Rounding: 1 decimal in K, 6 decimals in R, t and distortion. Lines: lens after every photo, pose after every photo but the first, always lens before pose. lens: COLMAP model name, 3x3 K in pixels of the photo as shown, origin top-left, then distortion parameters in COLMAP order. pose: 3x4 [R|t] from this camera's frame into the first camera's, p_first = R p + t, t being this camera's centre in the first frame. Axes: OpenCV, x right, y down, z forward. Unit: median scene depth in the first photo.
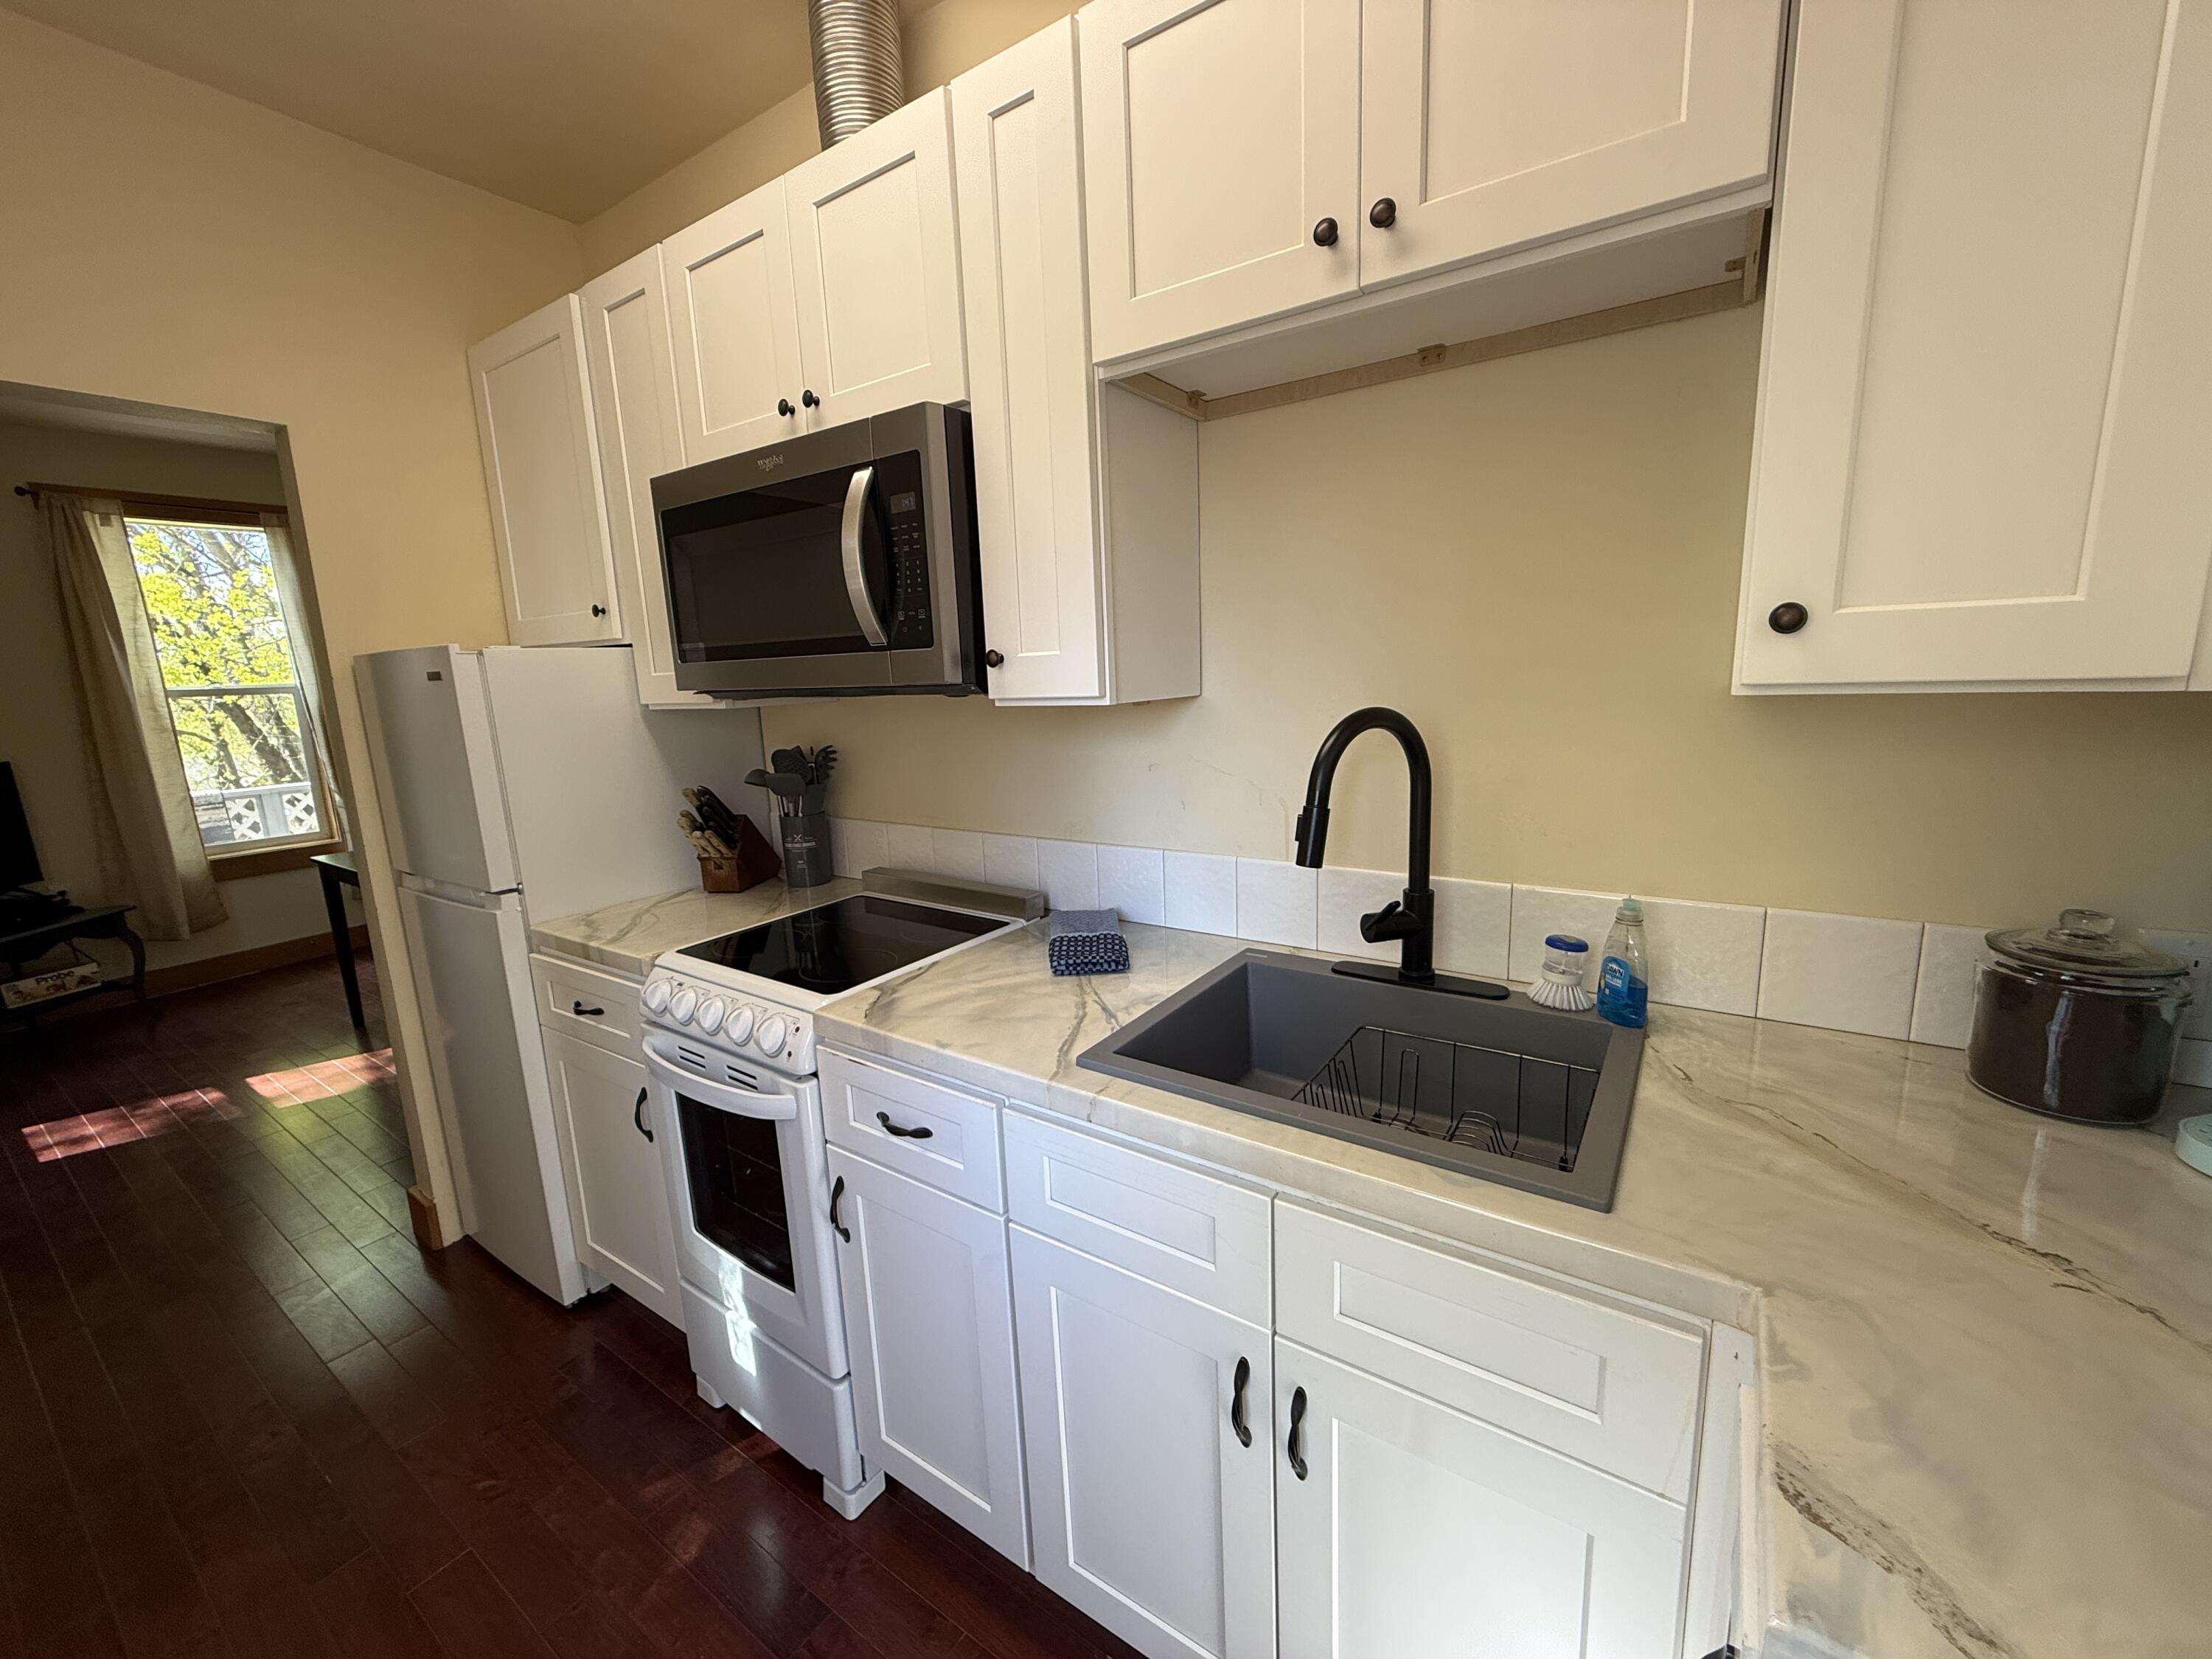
lens RADIAL K [[880.8, 0, 1116.2], [0, 880.8, 838.7], [0, 0, 1]] dist [-0.000846, 0.000217]
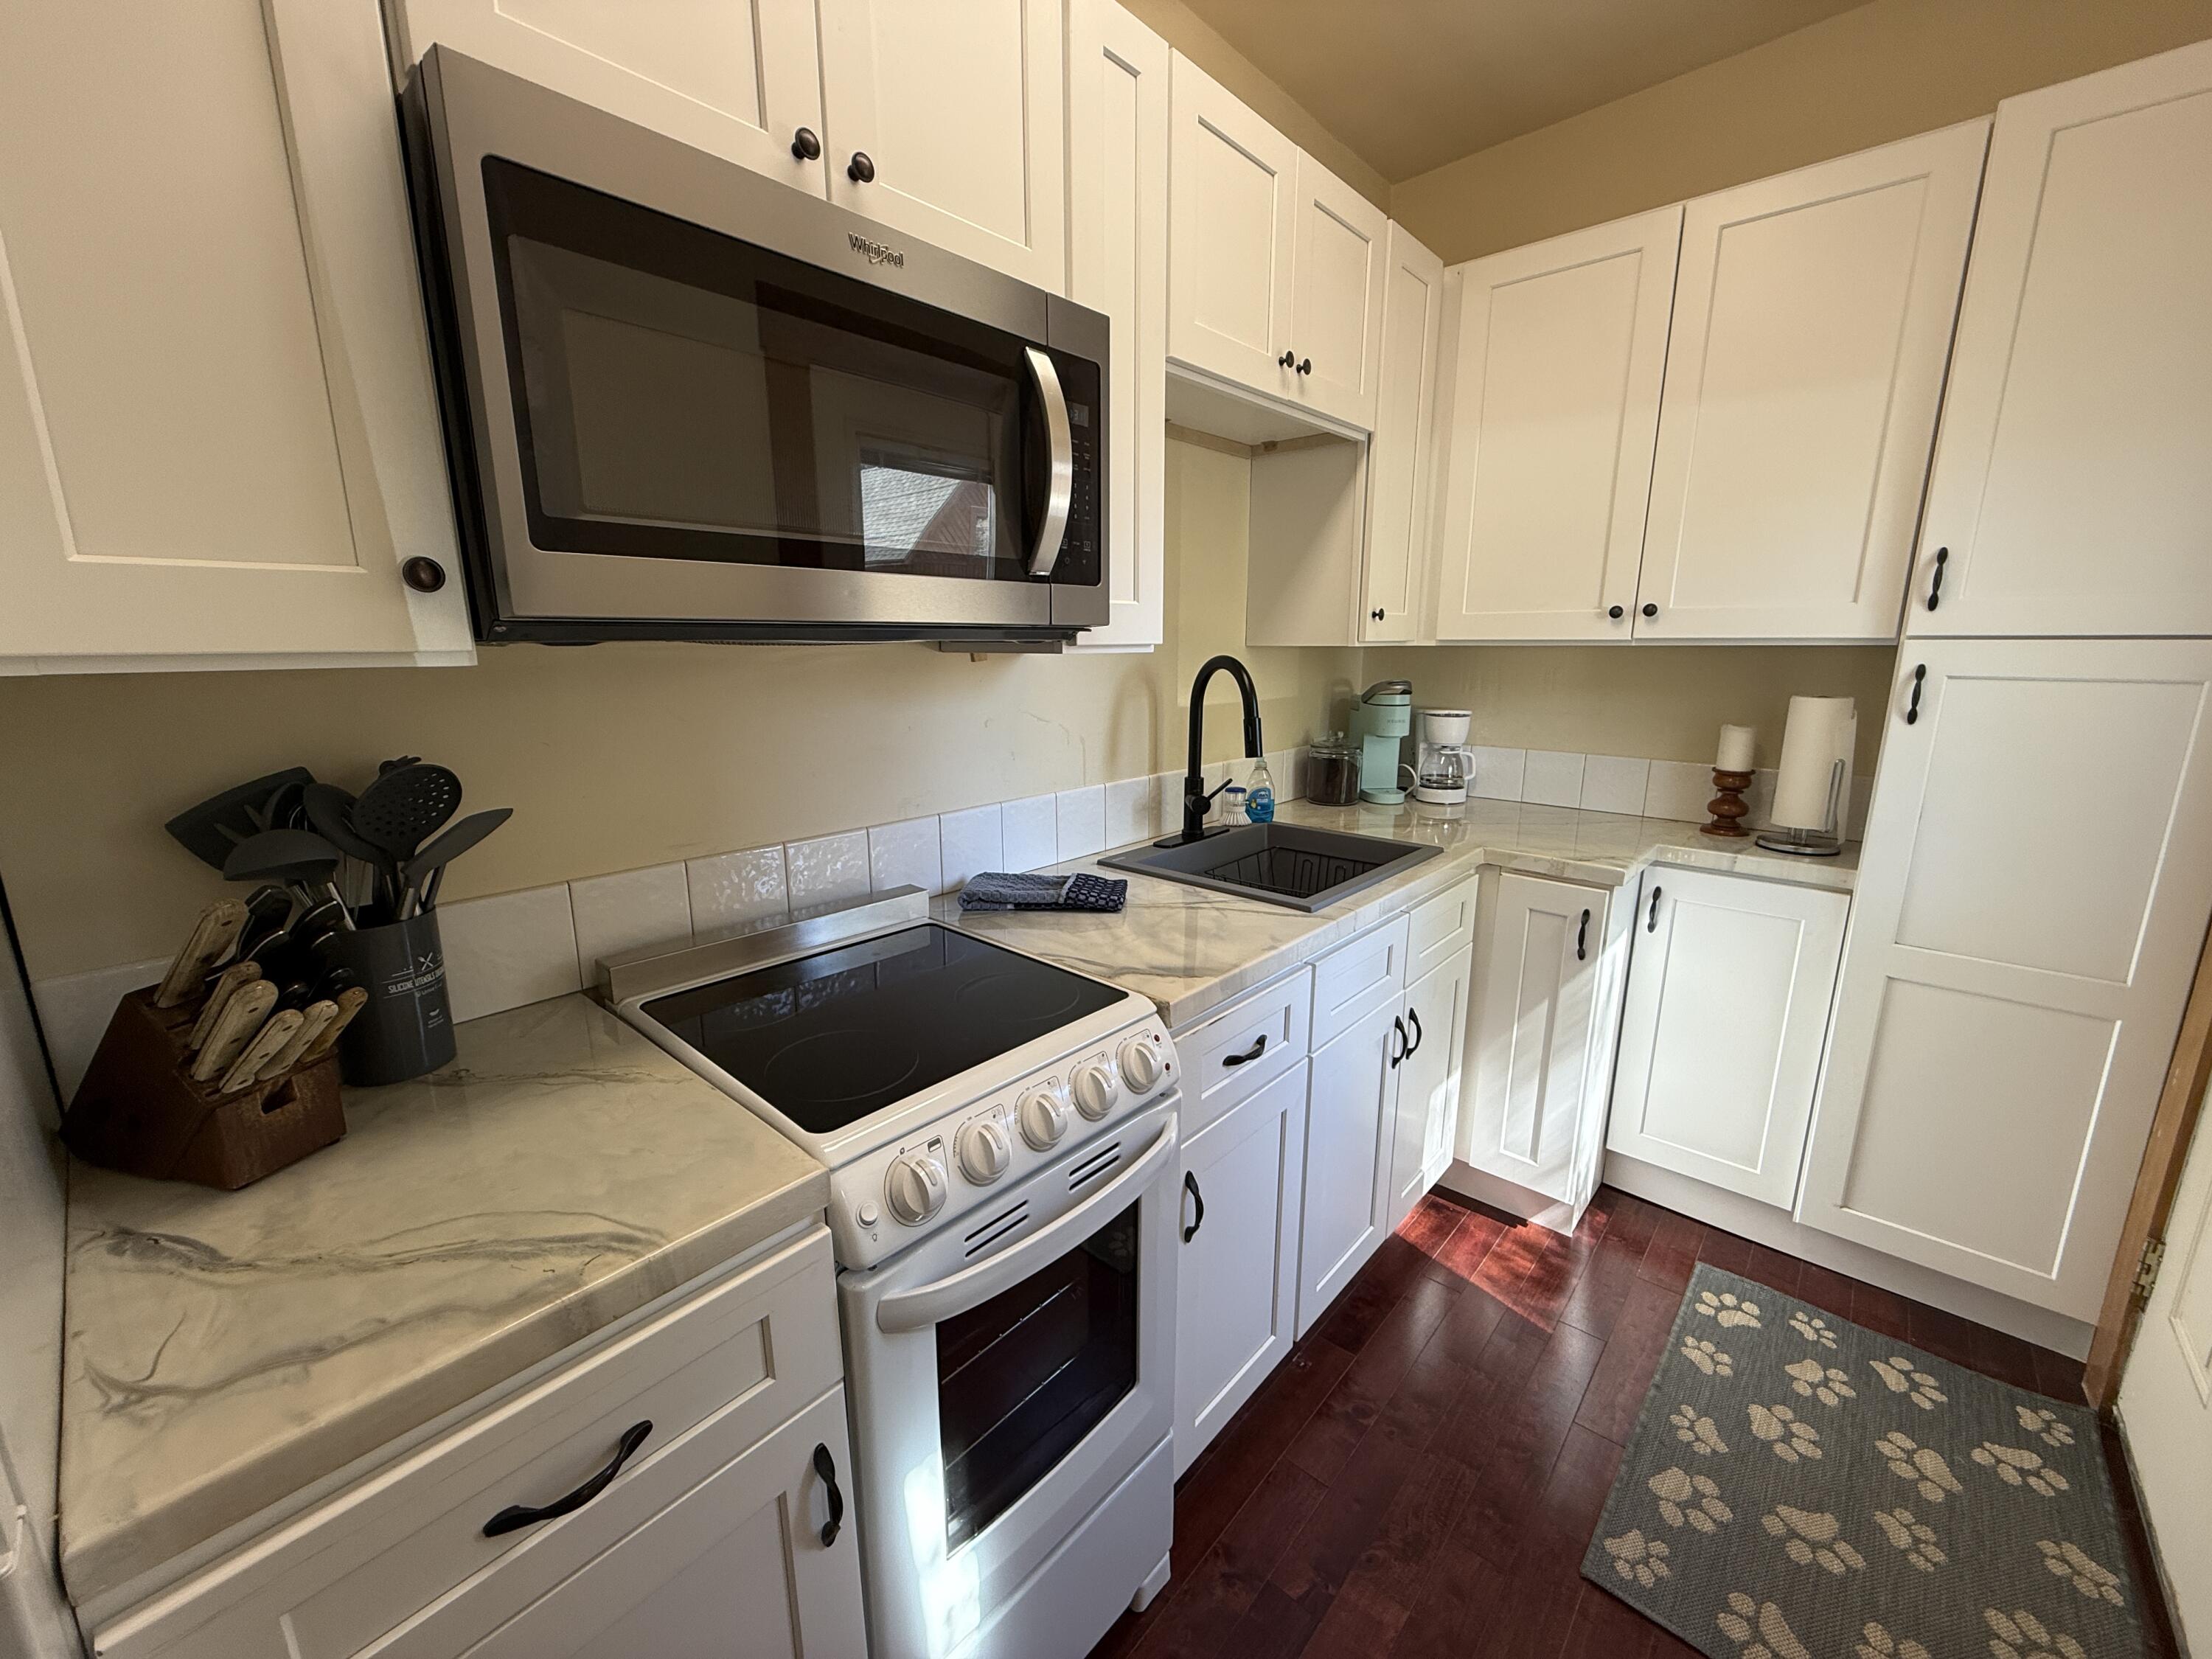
lens RADIAL K [[880.8, 0, 1111.1], [0, 880.8, 828.9], [0, 0, 1]] dist [-0.000846, 0.000217]
pose [[0.124214, -0.174500, 0.976791, -1.153015], [0.183757, 0.971432, 0.150175, -0.106921], [-0.975092, 0.160838, 0.152731, 0.894854]]
